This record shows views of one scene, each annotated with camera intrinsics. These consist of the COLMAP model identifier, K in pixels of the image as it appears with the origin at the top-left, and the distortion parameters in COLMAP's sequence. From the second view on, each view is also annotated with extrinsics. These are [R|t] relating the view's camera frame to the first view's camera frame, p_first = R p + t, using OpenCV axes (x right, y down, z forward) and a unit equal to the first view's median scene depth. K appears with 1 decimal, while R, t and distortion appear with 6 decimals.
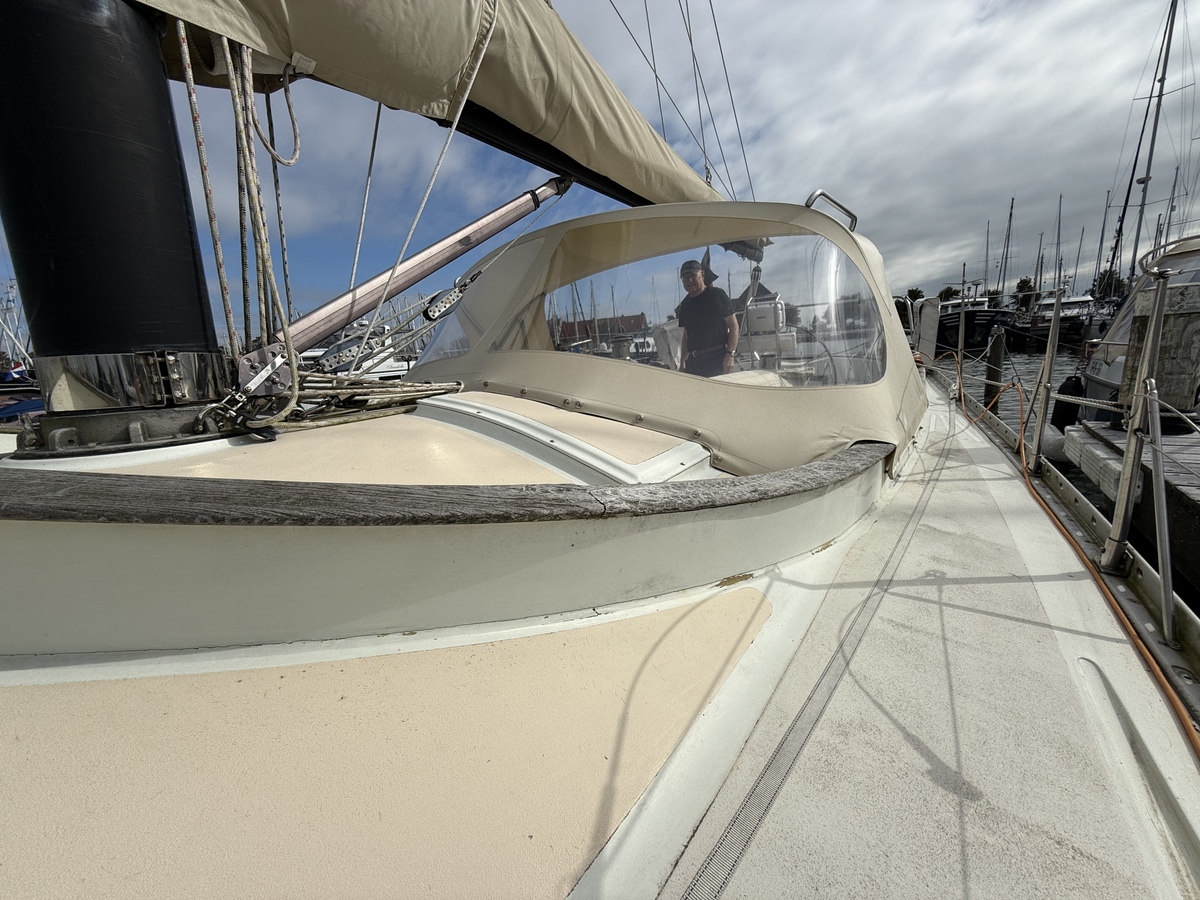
lens RADIAL K [[483.6, 0, 599.2], [0, 483.6, 454.9], [0, 0, 1]] dist [-0.000728, 0.000441]
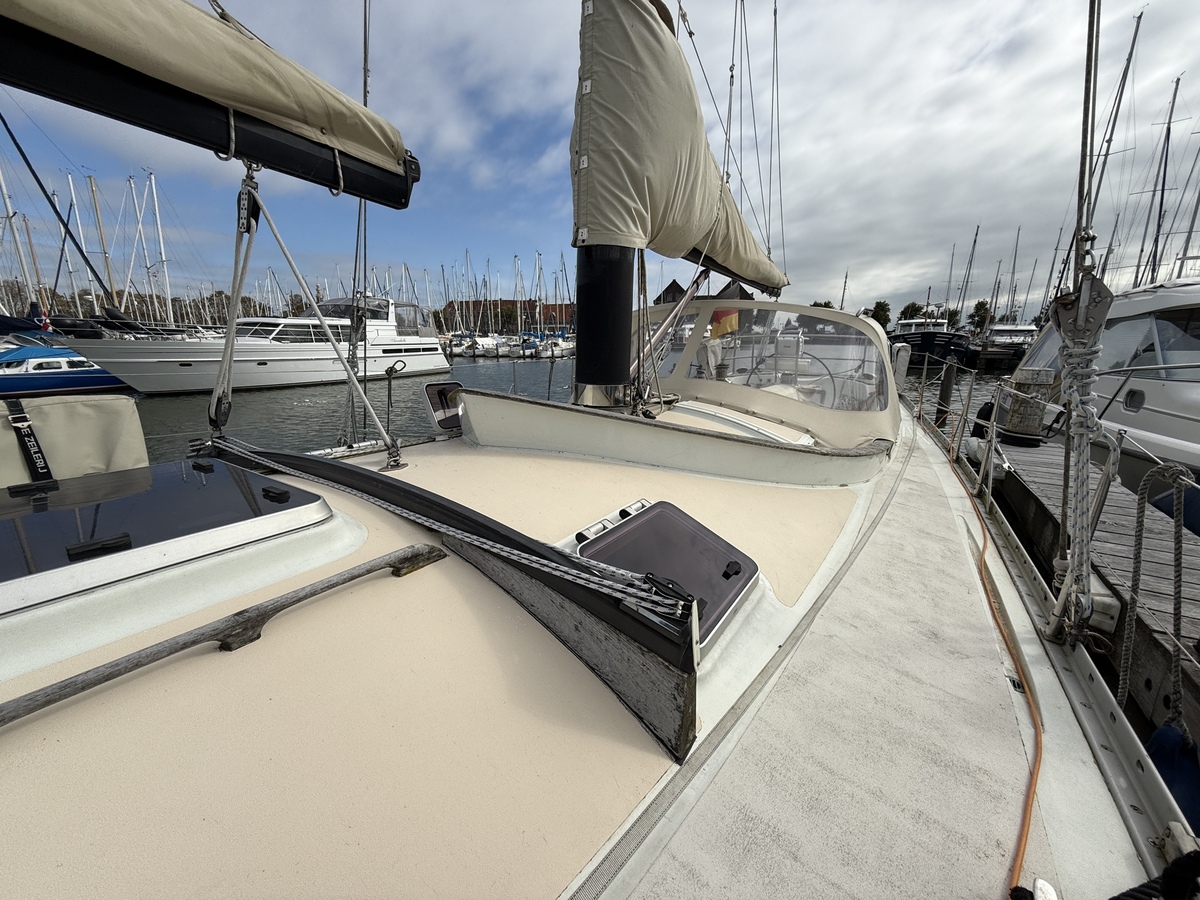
lens RADIAL K [[483.6, 0, 599.2], [0, 483.6, 454.9], [0, 0, 1]] dist [-0.000728, 0.000441]
pose [[0.995436, 0.064523, 0.070308, -0.053753], [-0.066621, 0.997388, 0.027919, 0.004118], [-0.068323, -0.032476, 0.997135, -0.067461]]
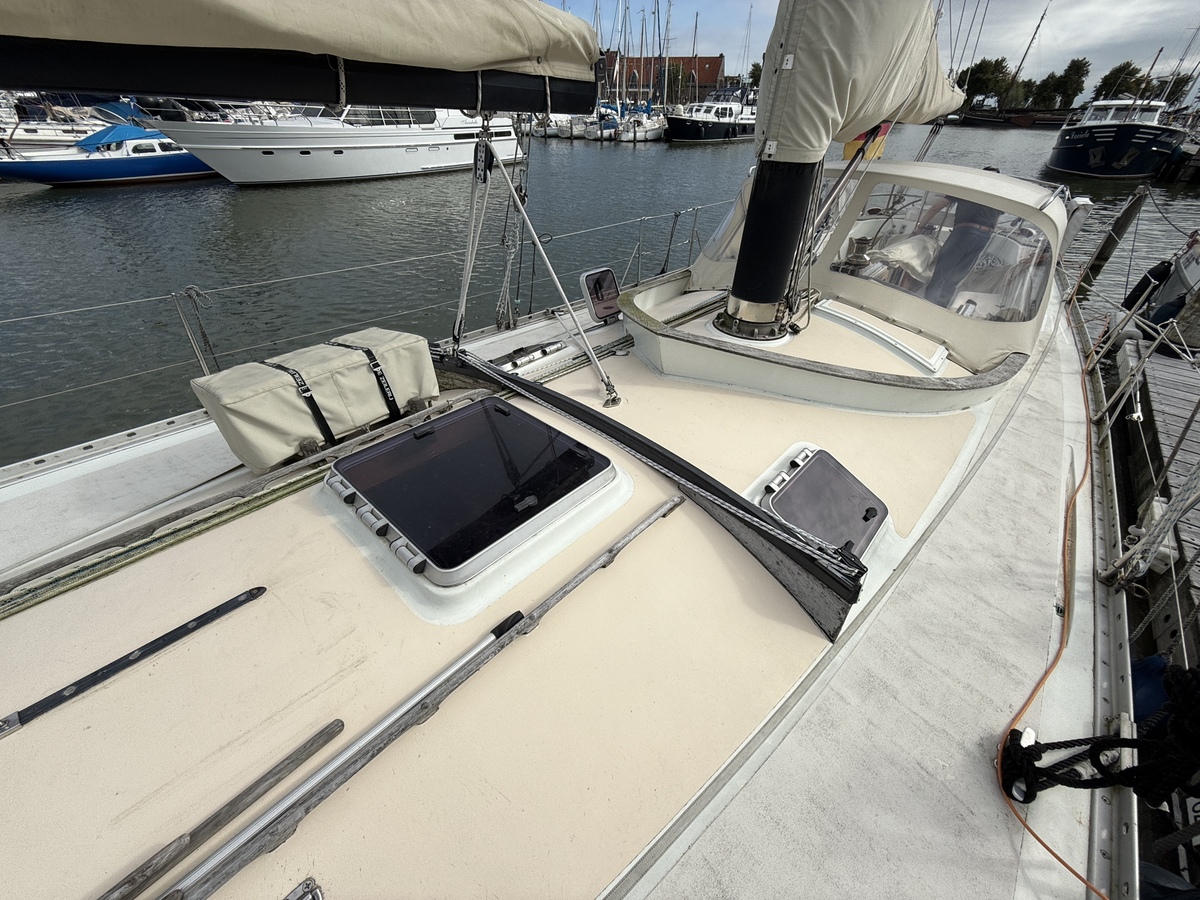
lens RADIAL K [[477.6, 0, 594.1], [0, 477.6, 455.2], [0, 0, 1]] dist [-0.002523, 0.000502]
pose [[0.990707, 0.133098, -0.027998, -0.078705], [-0.109149, 0.900839, 0.420209, -0.019897], [0.081150, -0.413248, 0.906995, -0.083765]]
